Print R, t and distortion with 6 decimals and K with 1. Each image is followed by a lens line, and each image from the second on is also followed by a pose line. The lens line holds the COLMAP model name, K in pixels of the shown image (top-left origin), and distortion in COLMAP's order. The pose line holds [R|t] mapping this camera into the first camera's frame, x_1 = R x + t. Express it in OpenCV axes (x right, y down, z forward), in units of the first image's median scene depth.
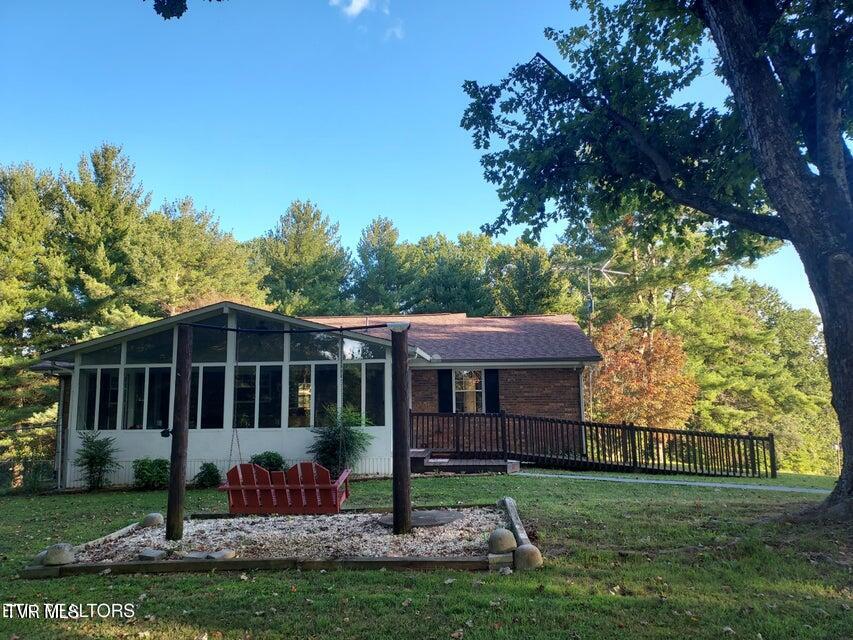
lens RADIAL K [[636.1, 0, 441.9], [0, 636.1, 320.5], [0, 0, 1]] dist [0.048031, -0.005443]
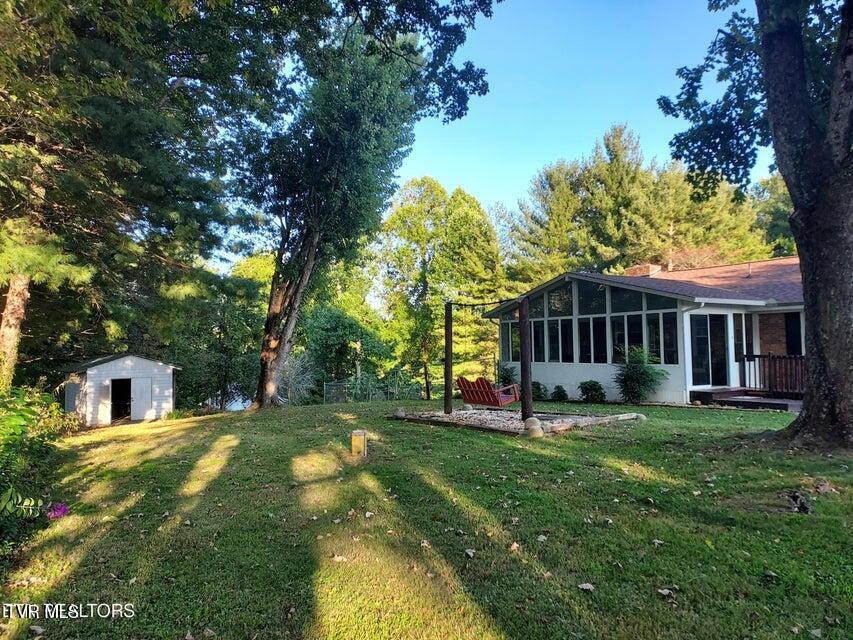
lens RADIAL K [[636.1, 0, 441.9], [0, 636.1, 320.5], [0, 0, 1]] dist [0.048031, -0.005443]
pose [[0.648806, -0.030481, -0.760343, 0.422455], [0.098604, 0.994141, 0.044286, -0.010450], [0.754539, -0.103706, 0.648010, -0.081547]]
